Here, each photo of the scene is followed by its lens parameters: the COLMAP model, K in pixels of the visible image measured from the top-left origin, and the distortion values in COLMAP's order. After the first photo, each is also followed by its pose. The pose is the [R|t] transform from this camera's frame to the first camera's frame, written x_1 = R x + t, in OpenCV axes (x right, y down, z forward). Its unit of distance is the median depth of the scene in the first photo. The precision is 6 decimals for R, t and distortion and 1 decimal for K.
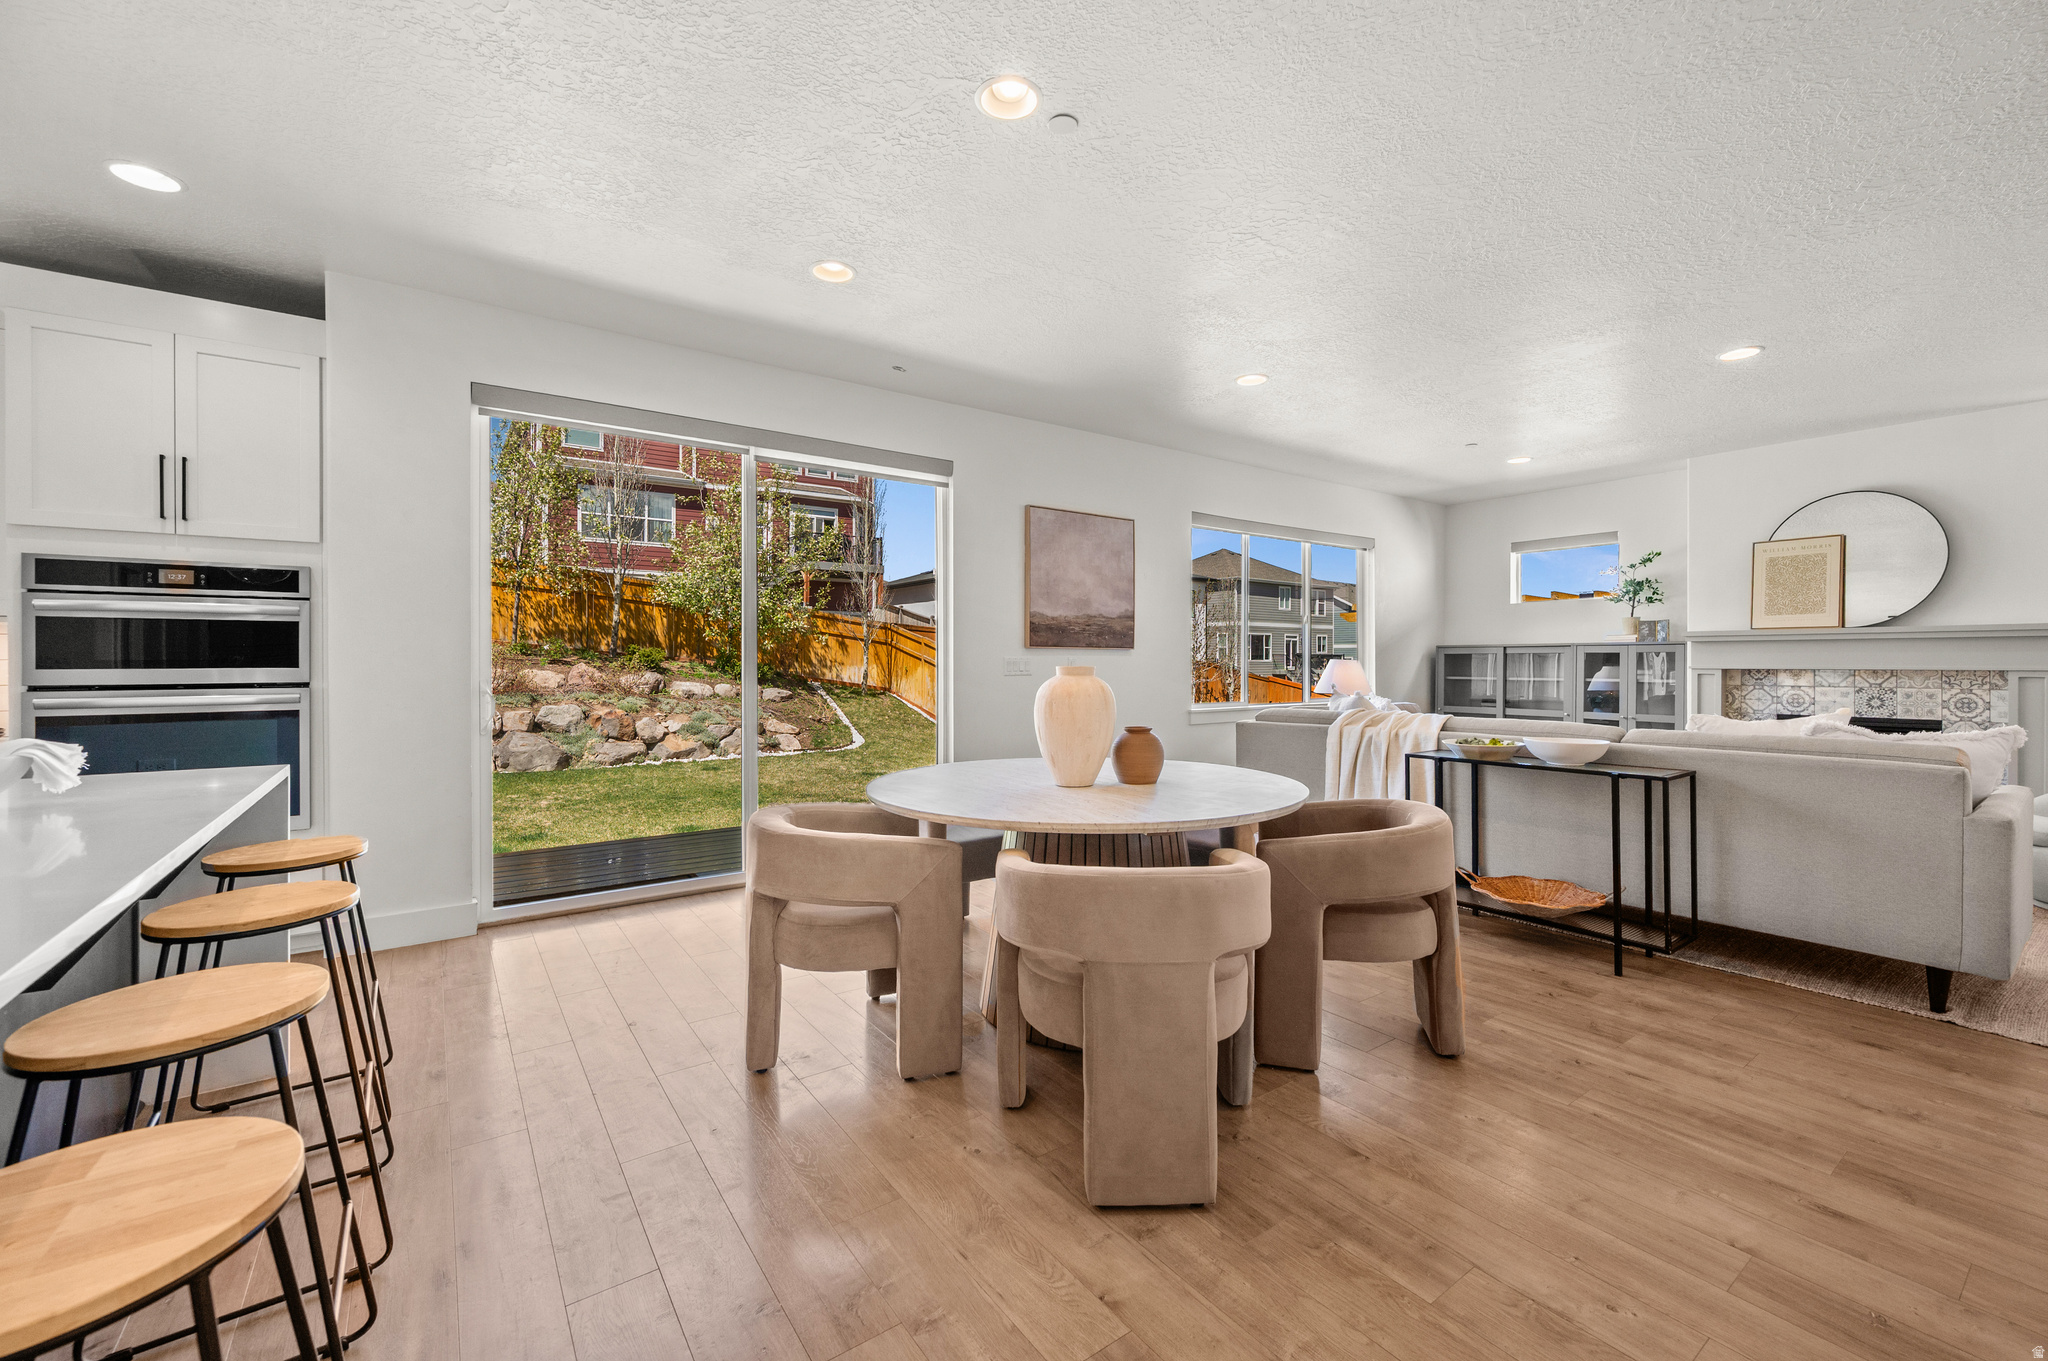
lens RADIAL K [[827.2, 0, 1036.4], [0, 827.2, 668.8], [0, 0, 1]] dist [-0.001670, 0.000120]
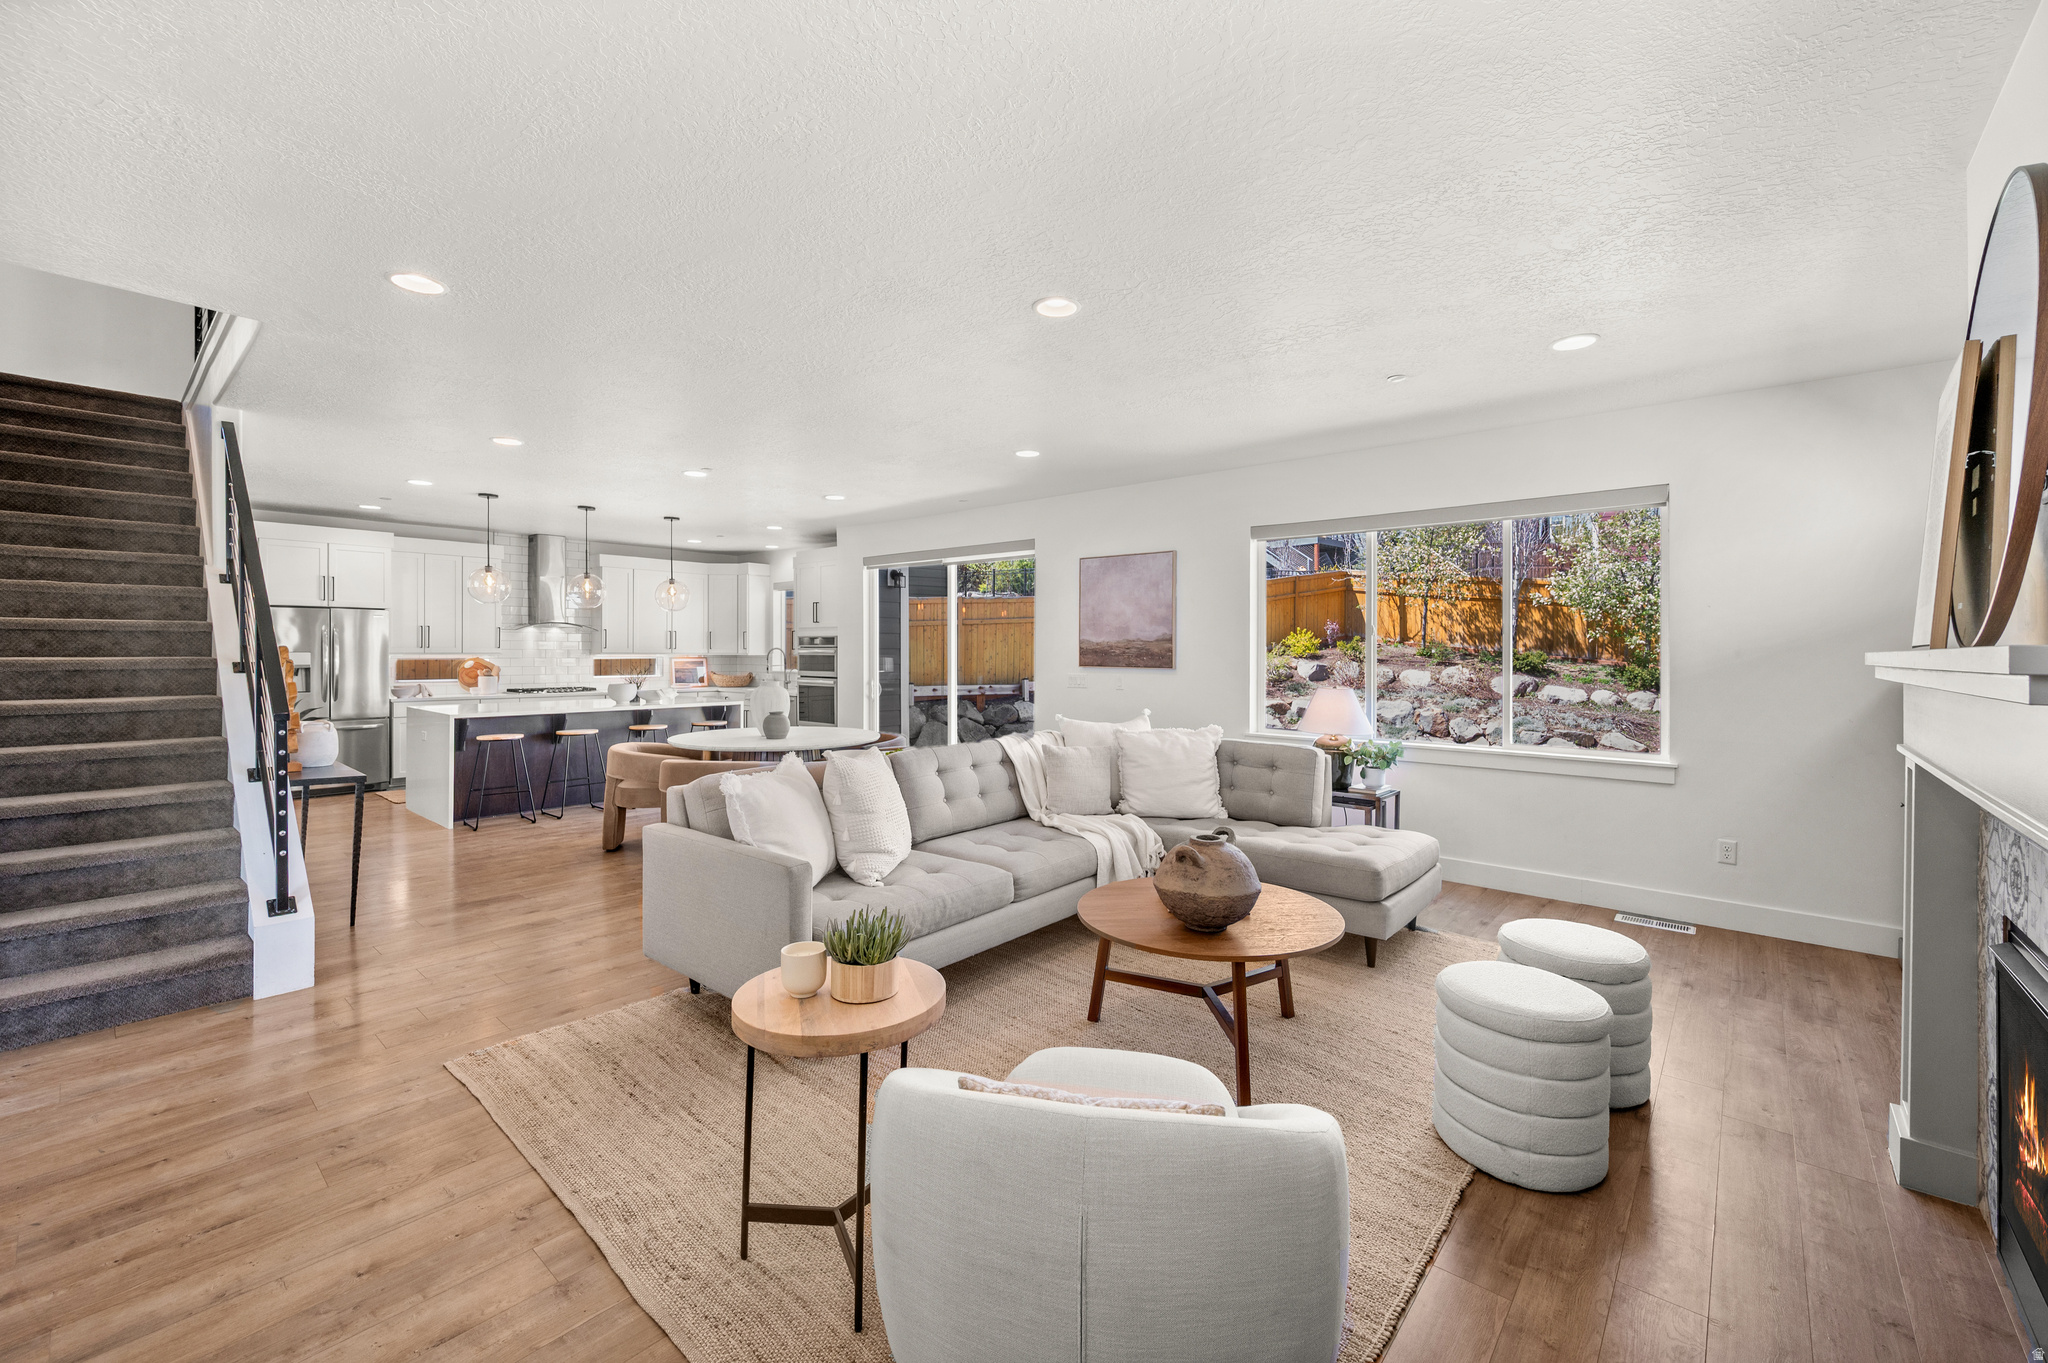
lens RADIAL K [[827.2, 0, 1035.3], [0, 827.2, 654.8], [0, 0, 1]] dist [-0.001670, 0.000120]
pose [[0.234966, 0.005380, -0.971989, 0.479018], [-0.014358, 0.999895, 0.002064, -0.017854], [0.971898, 0.013471, 0.235018, 0.239852]]
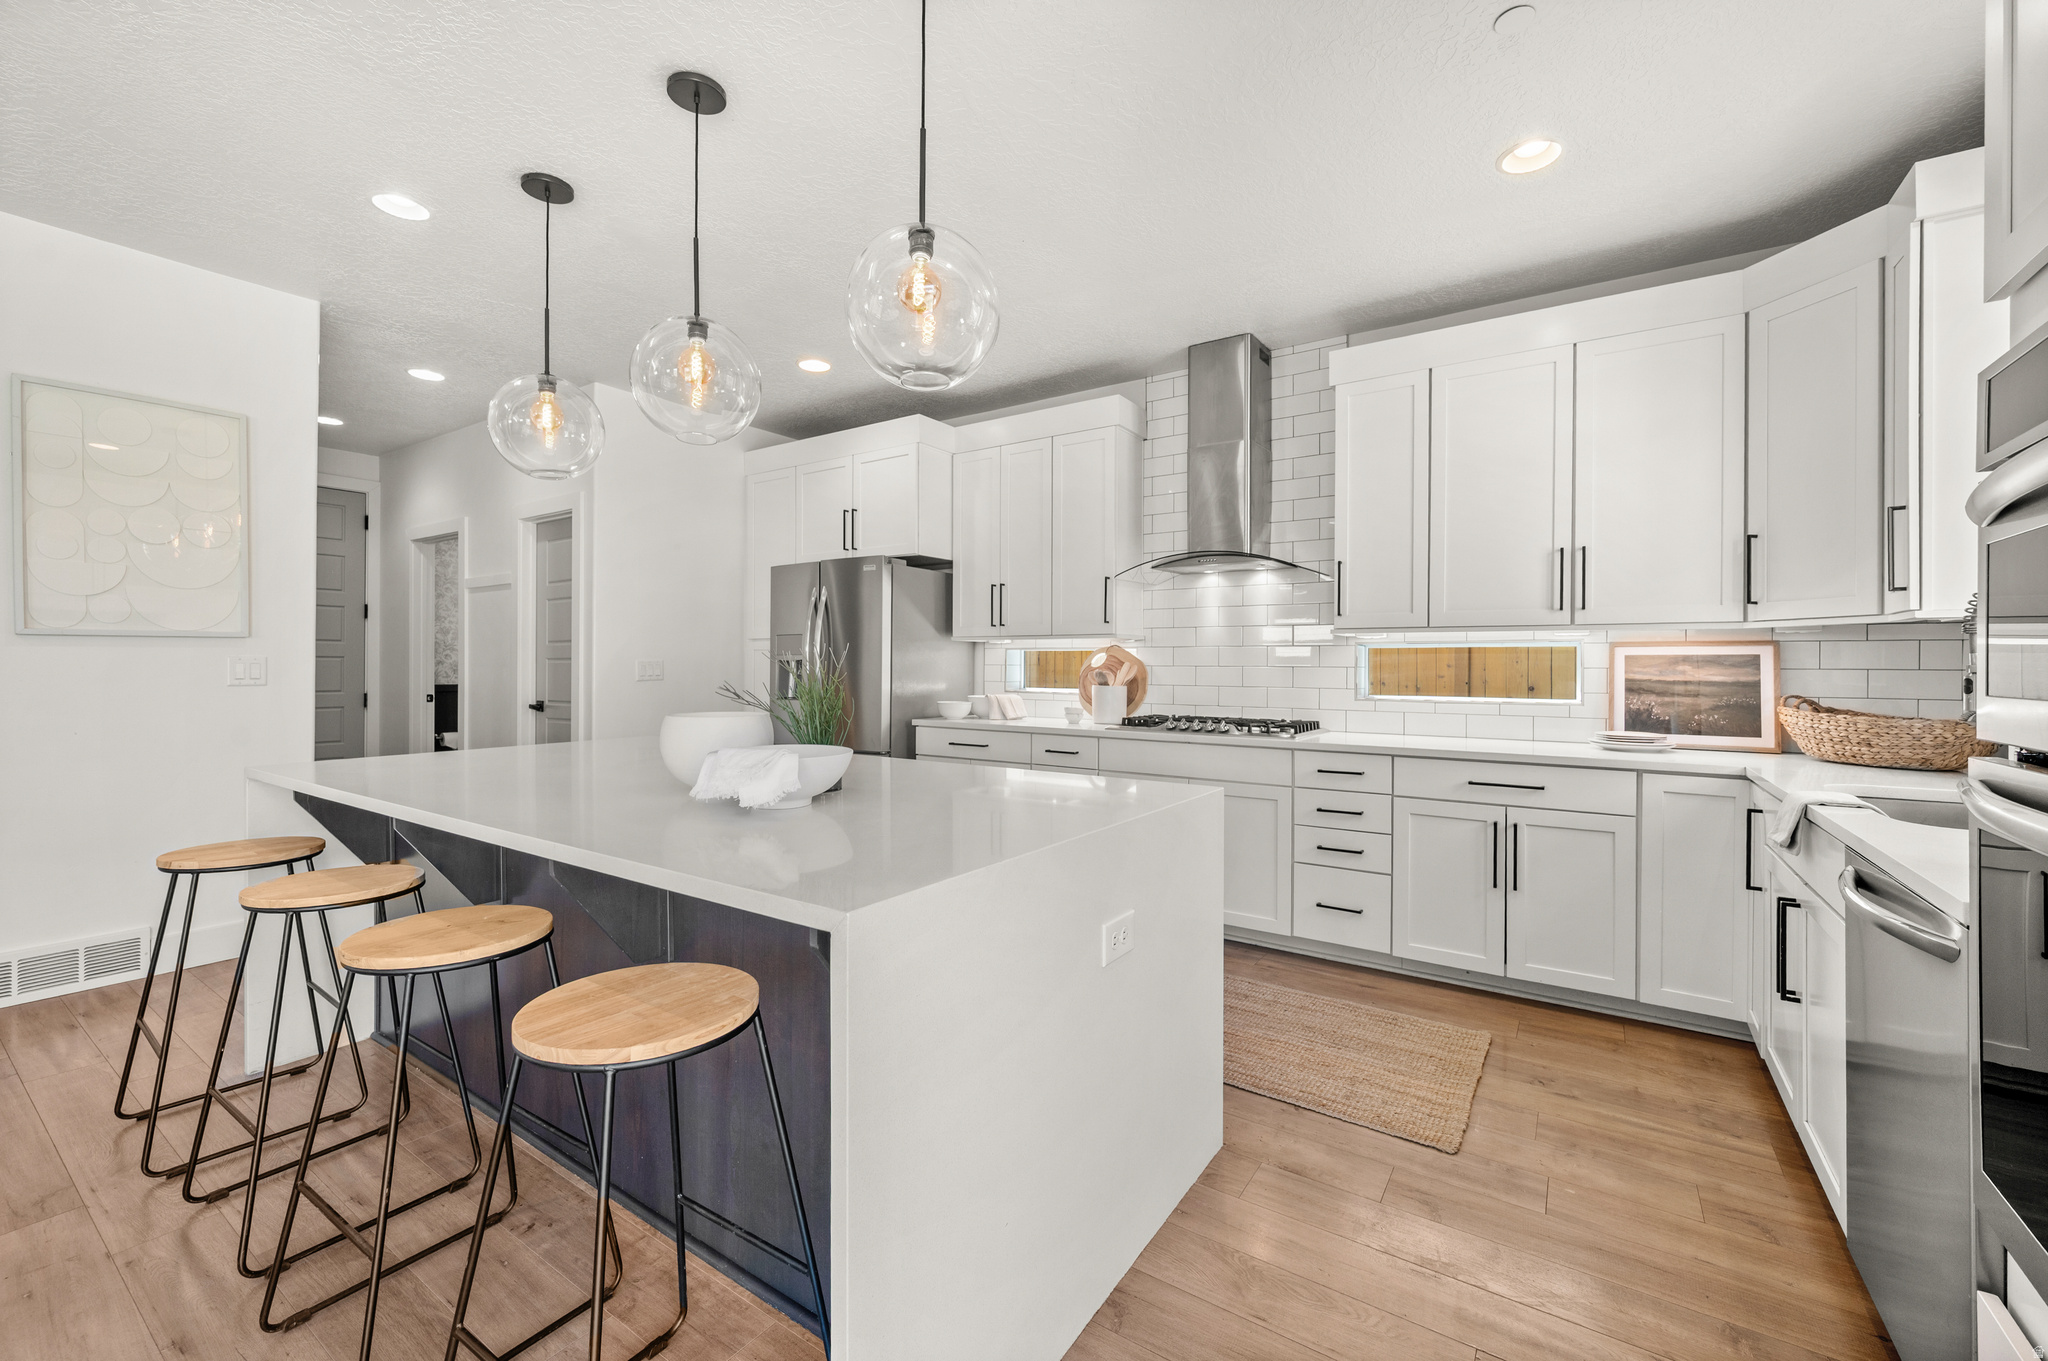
lens RADIAL K [[827.2, 0, 1039.8], [0, 827.2, 668.1], [0, 0, 1]] dist [-0.001670, 0.000120]
pose [[-0.937242, -0.009377, -0.348554, -0.150104], [-0.012328, 0.999904, 0.006250, -0.000301], [0.348462, 0.010154, -0.937268, 0.252932]]
